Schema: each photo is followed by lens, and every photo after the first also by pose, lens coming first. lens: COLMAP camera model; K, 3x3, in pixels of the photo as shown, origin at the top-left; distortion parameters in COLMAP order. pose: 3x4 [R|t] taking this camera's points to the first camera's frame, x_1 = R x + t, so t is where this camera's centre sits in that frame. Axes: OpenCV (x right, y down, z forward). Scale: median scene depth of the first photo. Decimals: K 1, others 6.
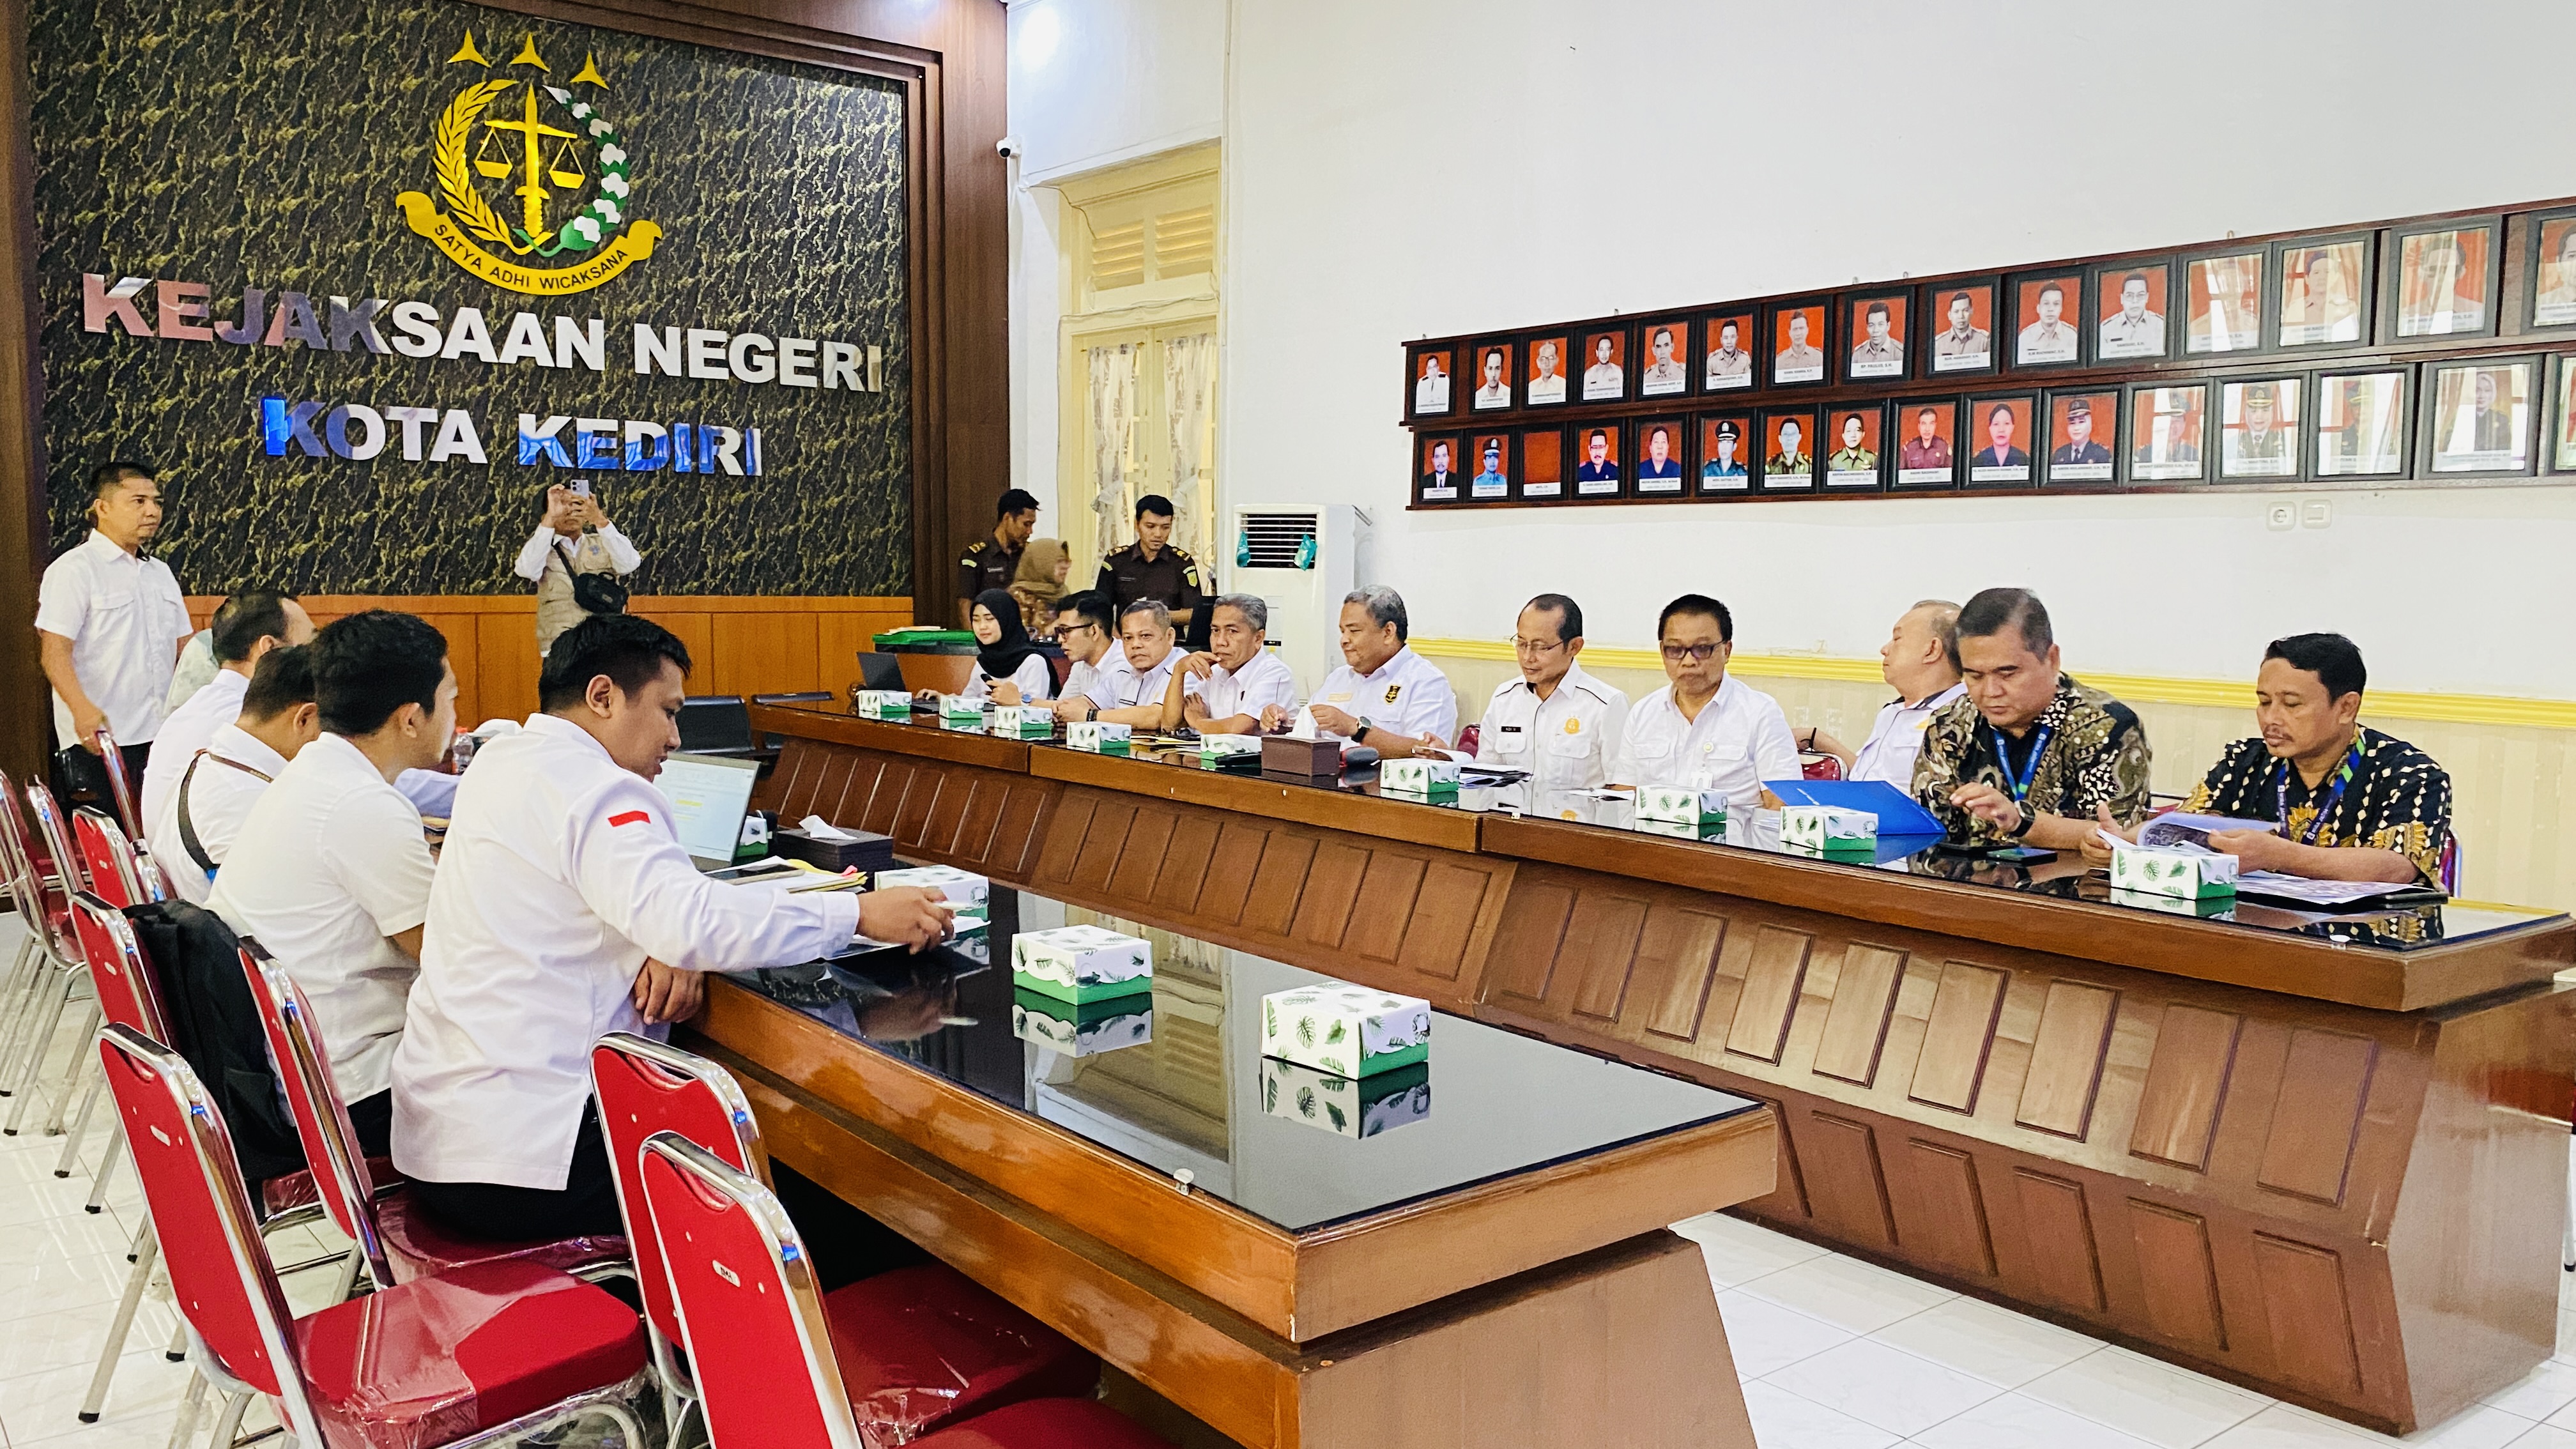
lens RADIAL K [[1919.3, 0, 1288.0], [0, 1919.3, 724.5], [0, 0, 1]] dist [0.008484, -0.058026]
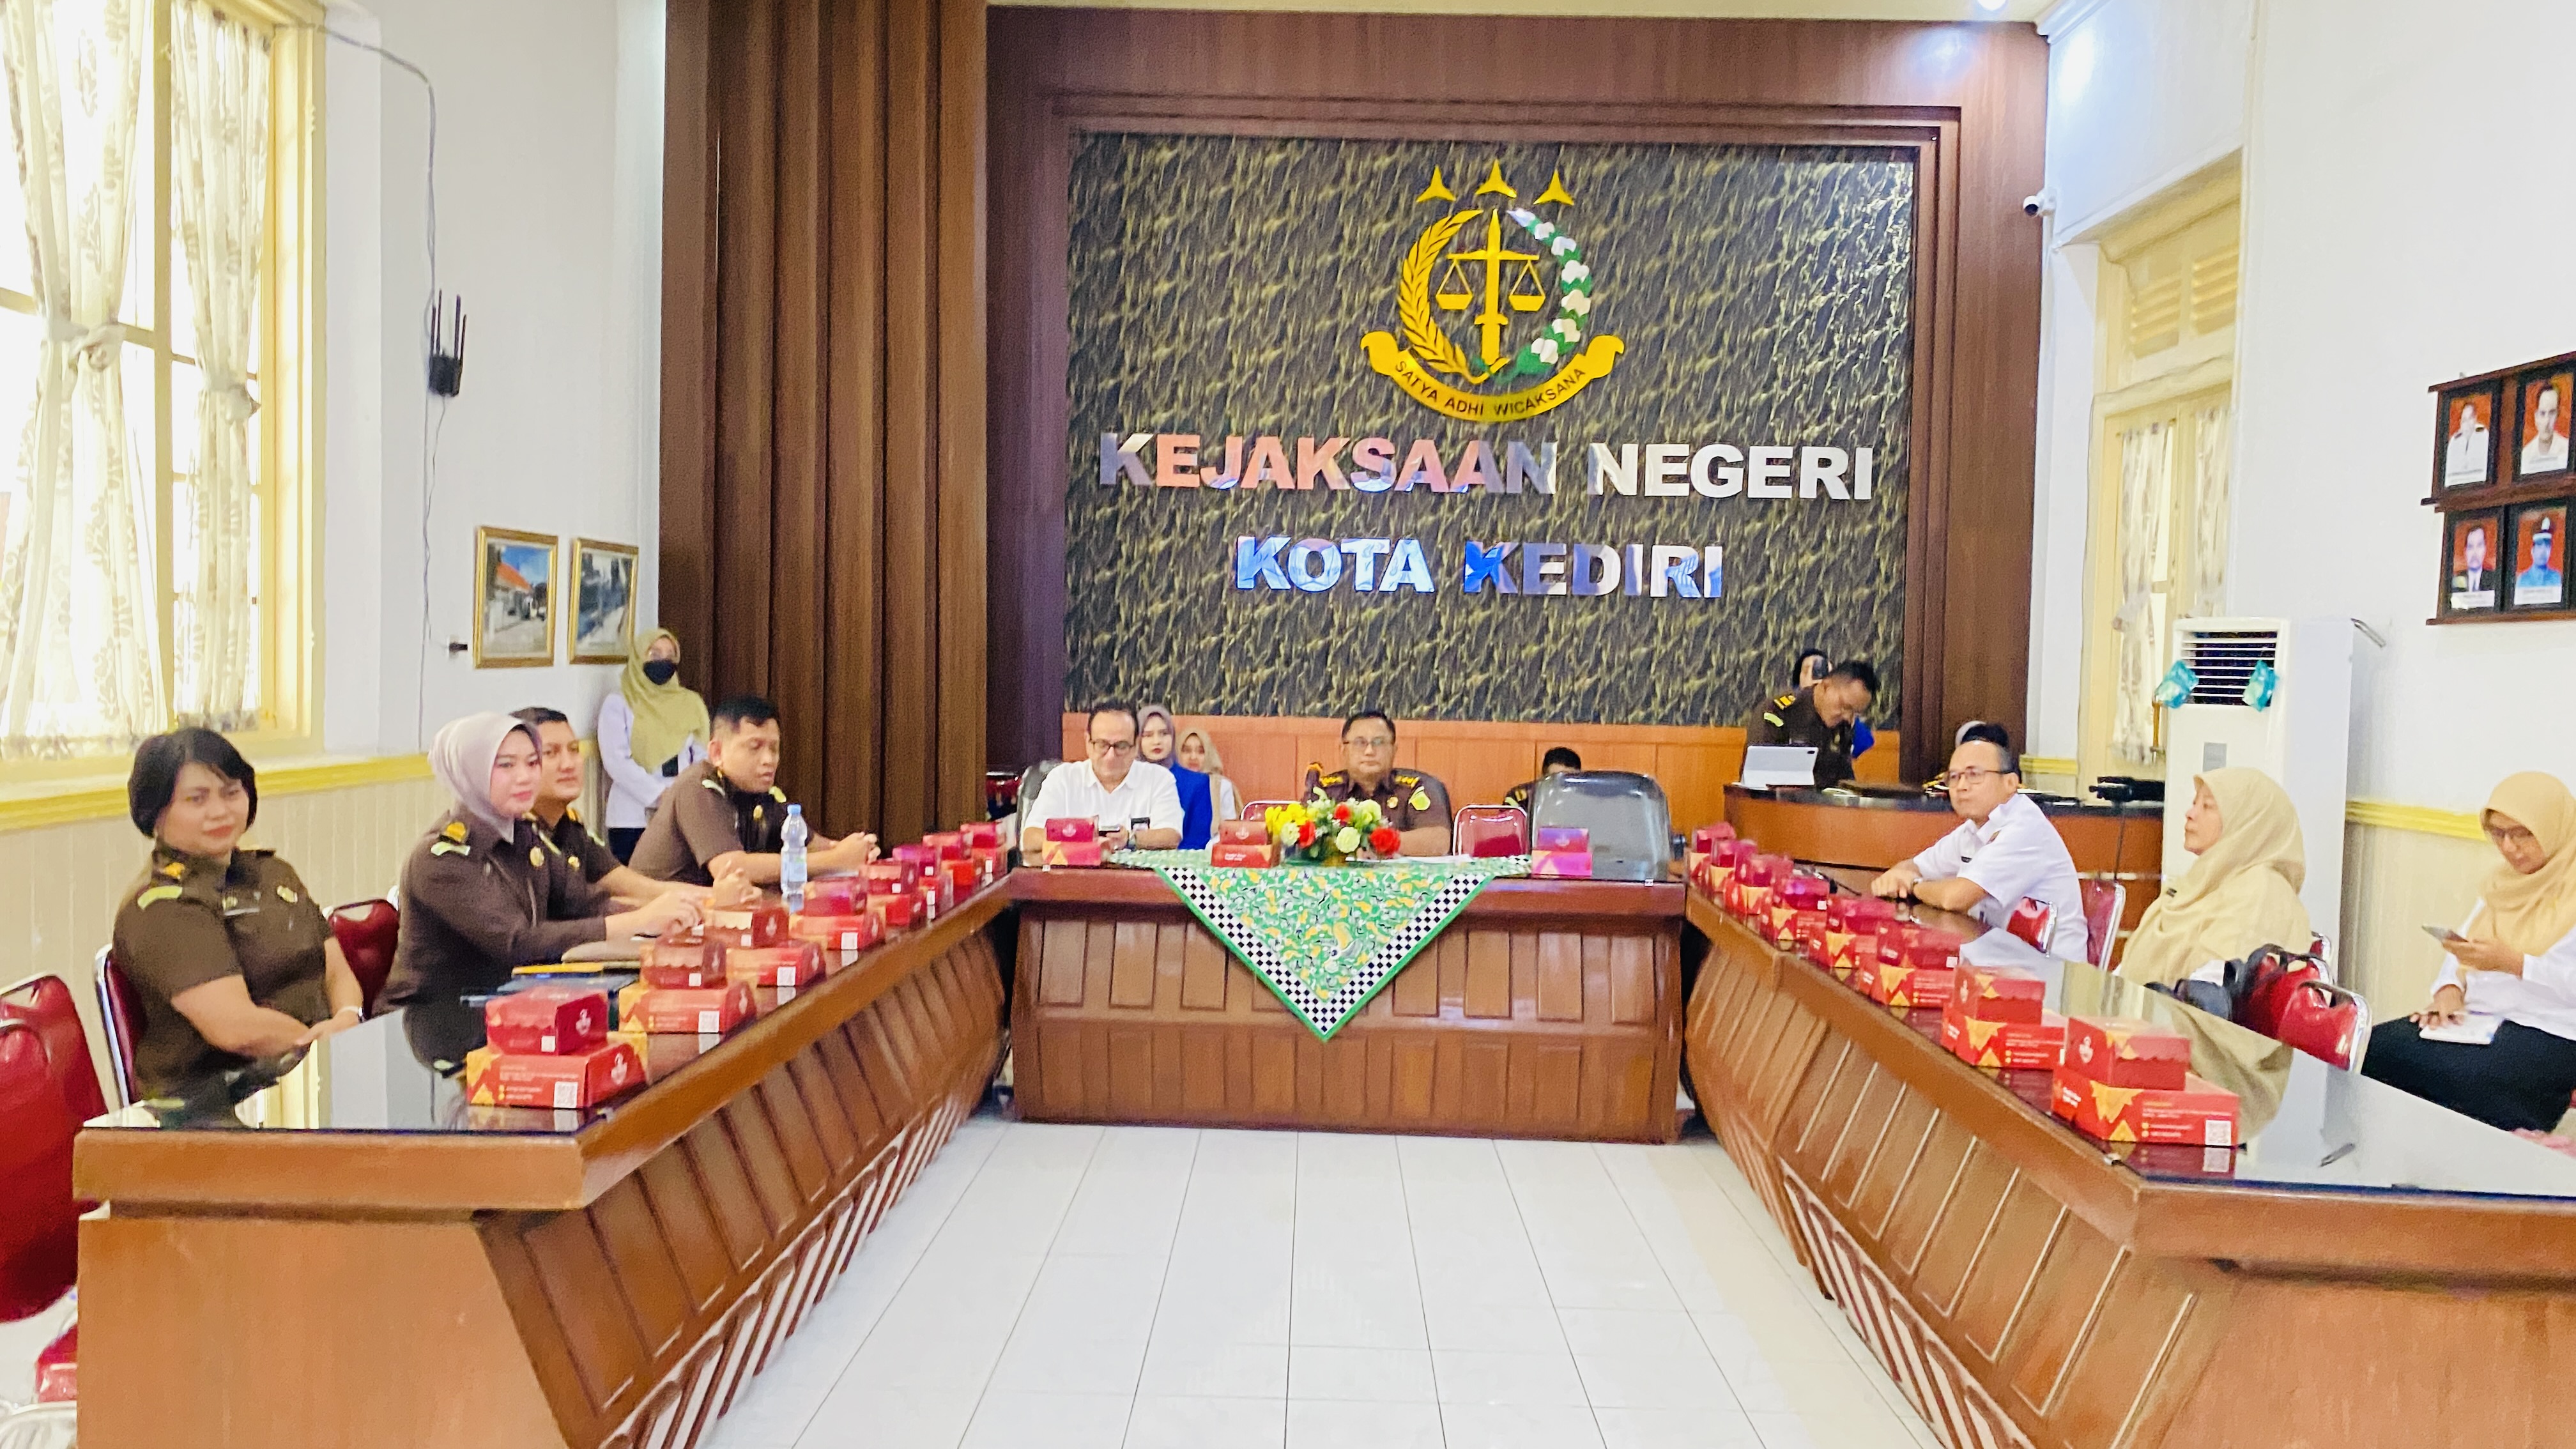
lens RADIAL K [[1858.3, 0, 1256.4], [0, 1858.3, 774.0], [0, 0, 1]] dist [0.033854, -0.117422]
pose [[0.761683, 0.037621, -0.646857, 0.147830], [-0.061549, 0.998000, -0.014431, -0.019436], [0.645020, 0.050805, 0.762475, 0.191096]]
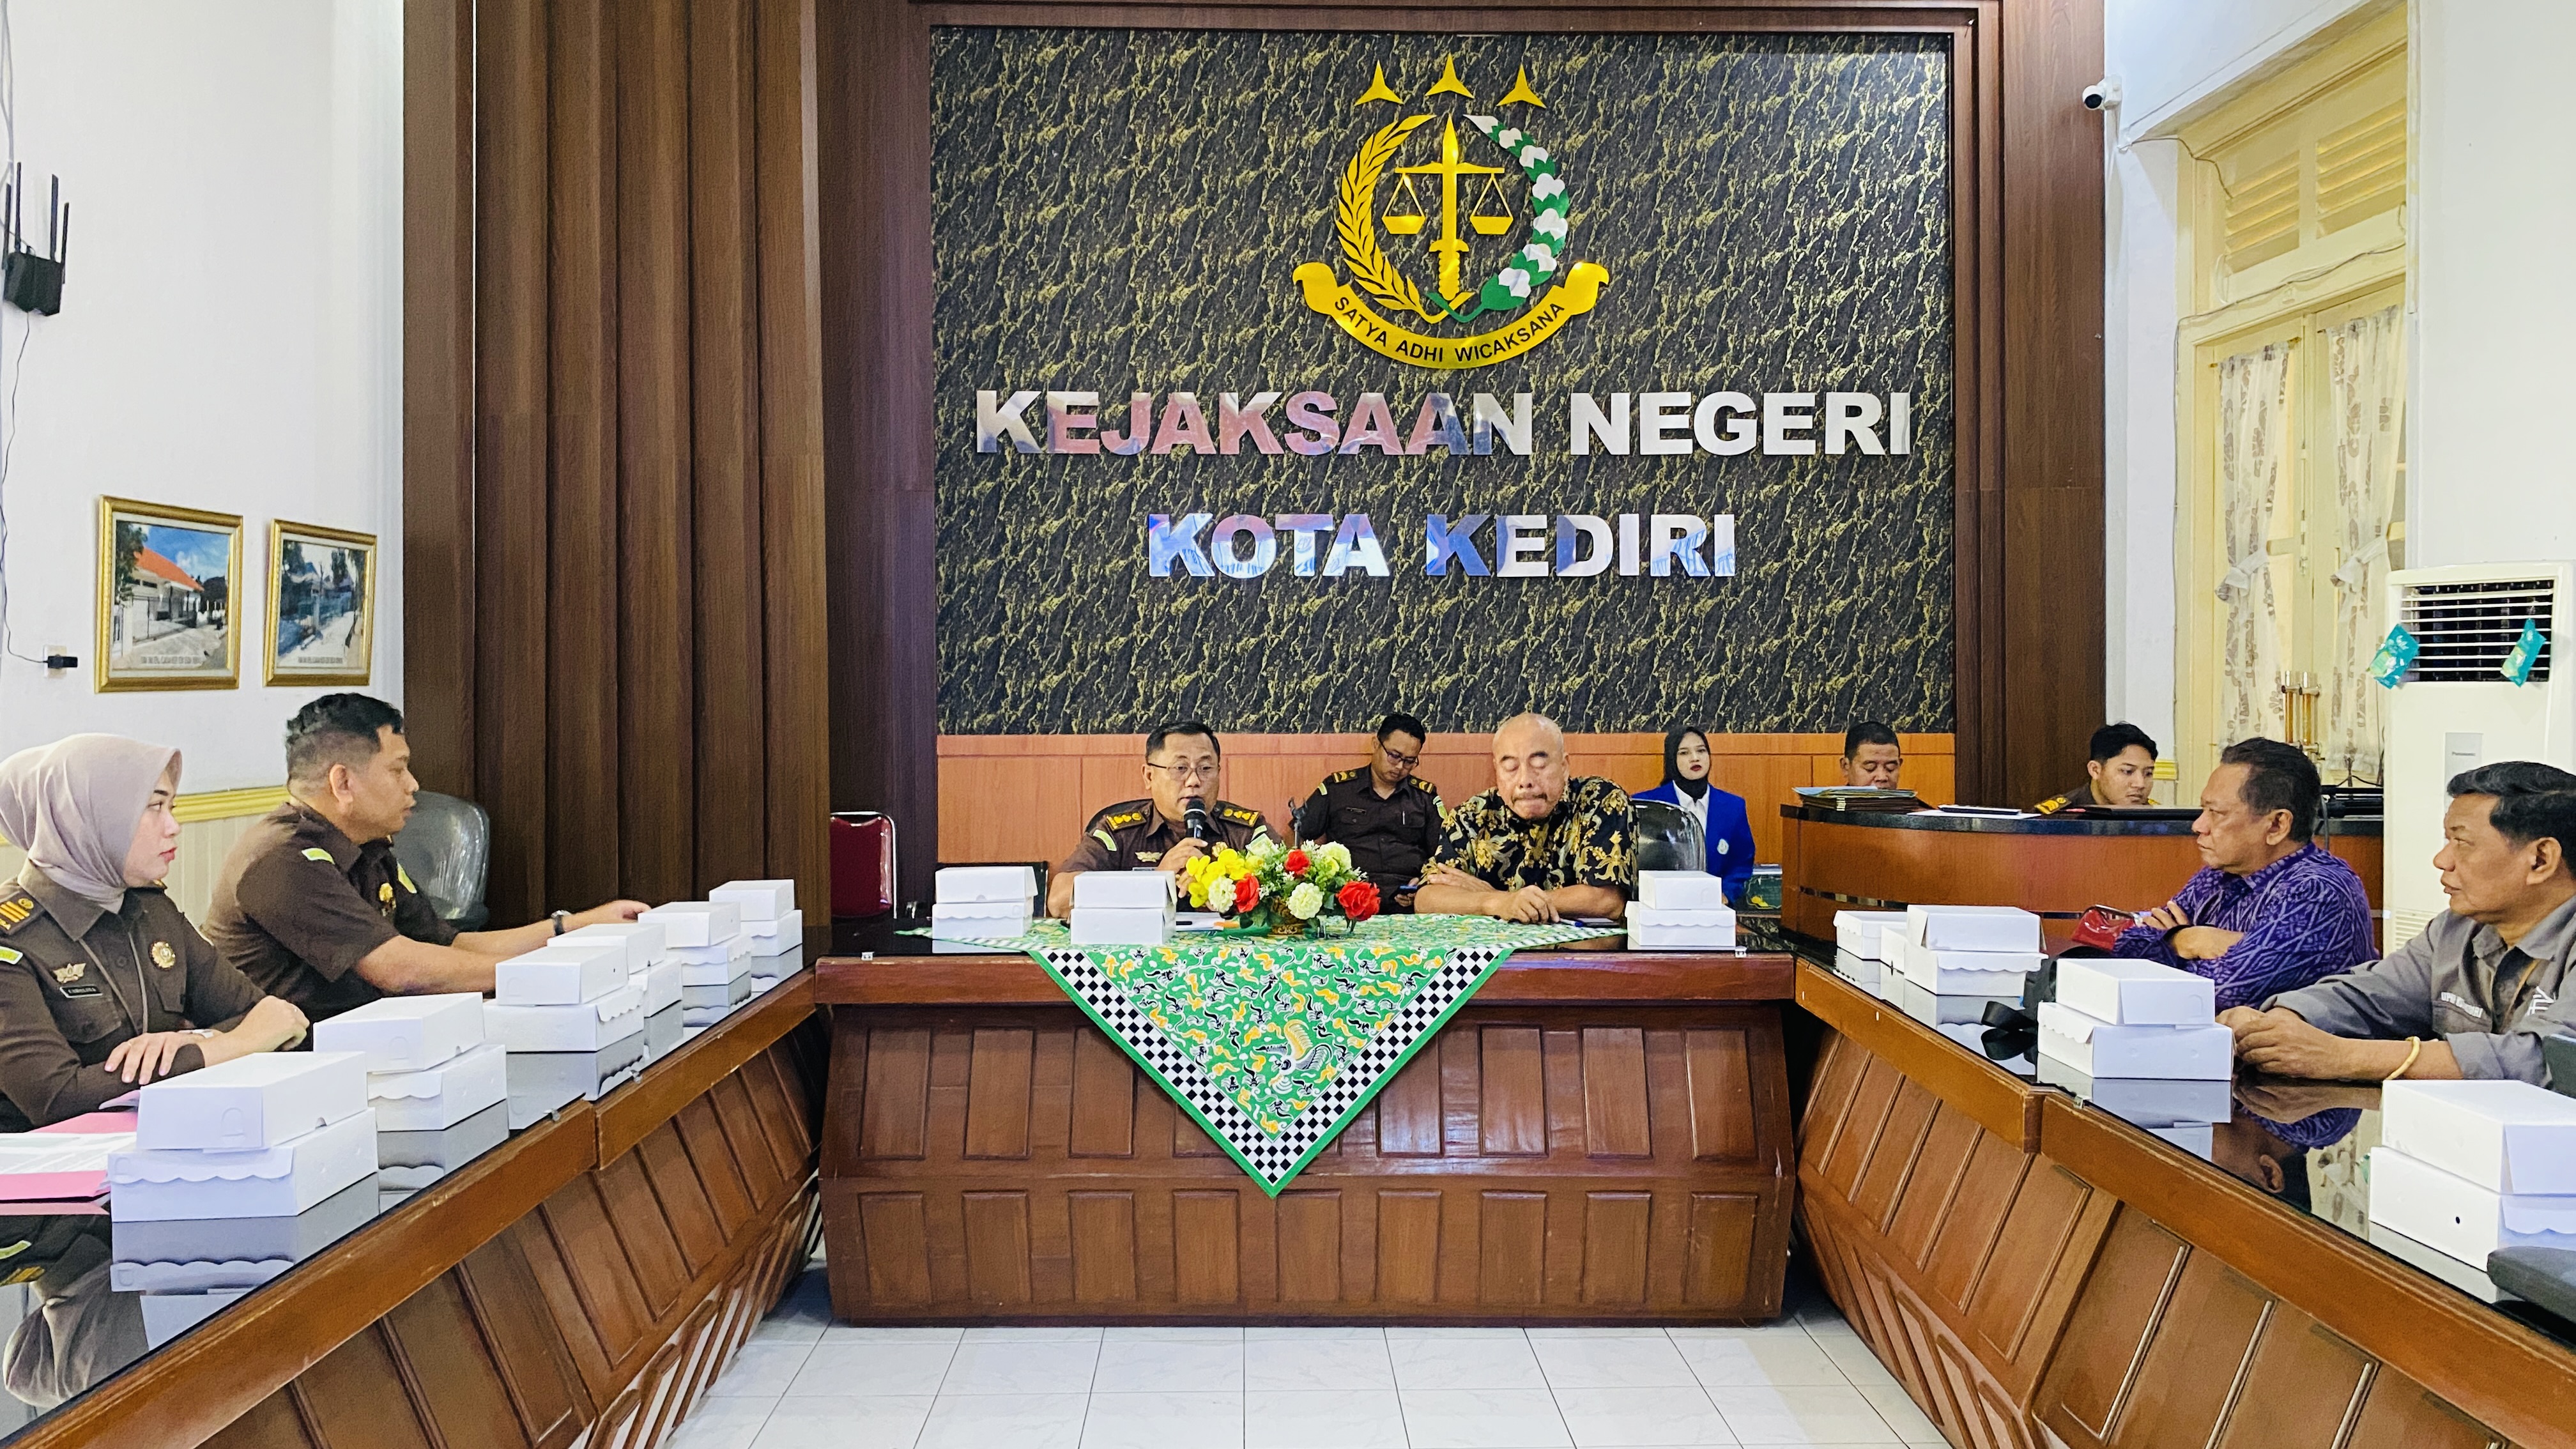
lens RADIAL K [[1884.8, 0, 1288.0], [0, 1884.8, 724.5], [0, 0, 1]] dist [0.081860, -0.182114]
pose [[0.795560, -0.006007, -0.605846, 0.042954], [-0.034195, 0.997912, -0.054798, -0.024760], [0.604910, 0.064313, 0.793693, 0.320769]]
